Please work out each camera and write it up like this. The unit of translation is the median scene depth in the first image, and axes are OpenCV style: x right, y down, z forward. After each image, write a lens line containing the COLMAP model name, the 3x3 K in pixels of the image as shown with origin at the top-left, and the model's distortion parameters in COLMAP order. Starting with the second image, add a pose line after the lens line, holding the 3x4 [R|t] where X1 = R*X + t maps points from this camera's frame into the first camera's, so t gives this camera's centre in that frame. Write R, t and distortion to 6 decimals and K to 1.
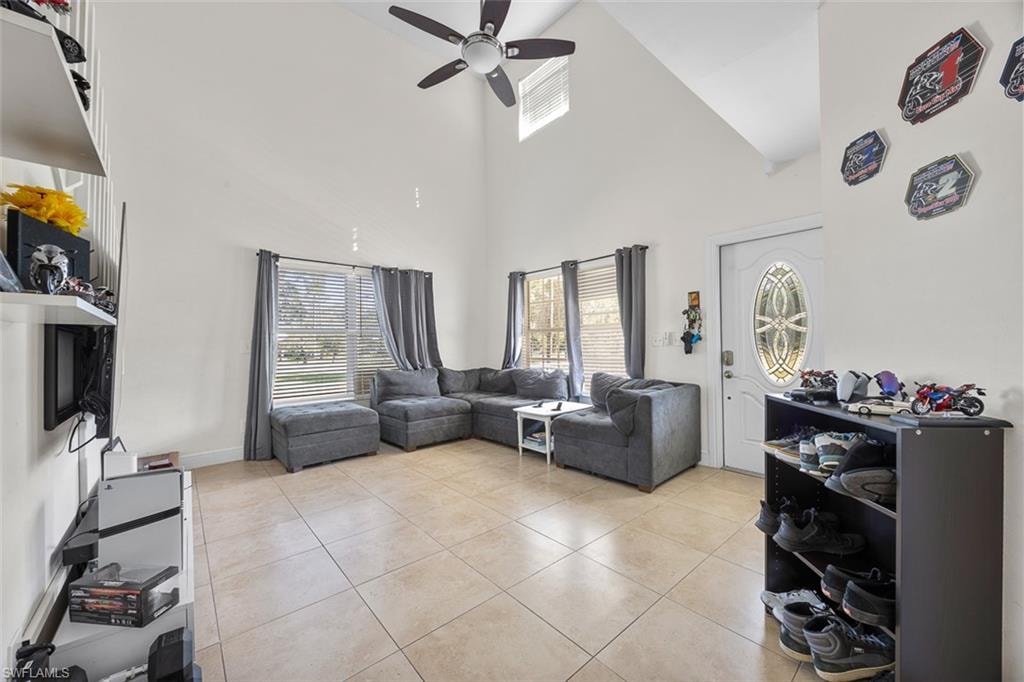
lens RADIAL K [[389.5, 0, 515.3], [0, 389.5, 343.7], [0, 0, 1]] dist [-0.001840, -0.000245]
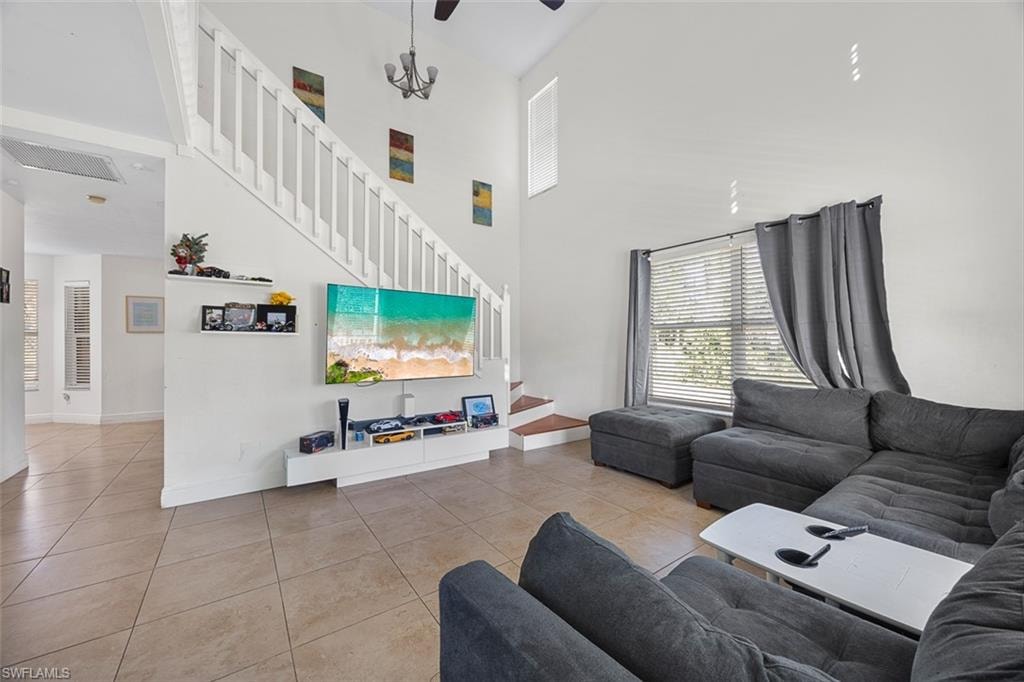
lens RADIAL K [[389.5, 0, 515.3], [0, 389.5, 343.7], [0, 0, 1]] dist [-0.001840, -0.000245]
pose [[-0.087901, 0.006837, -0.996106, 0.402868], [-0.002952, 0.999970, 0.007124, 0.002540], [0.996125, 0.003567, -0.087879, 0.750389]]
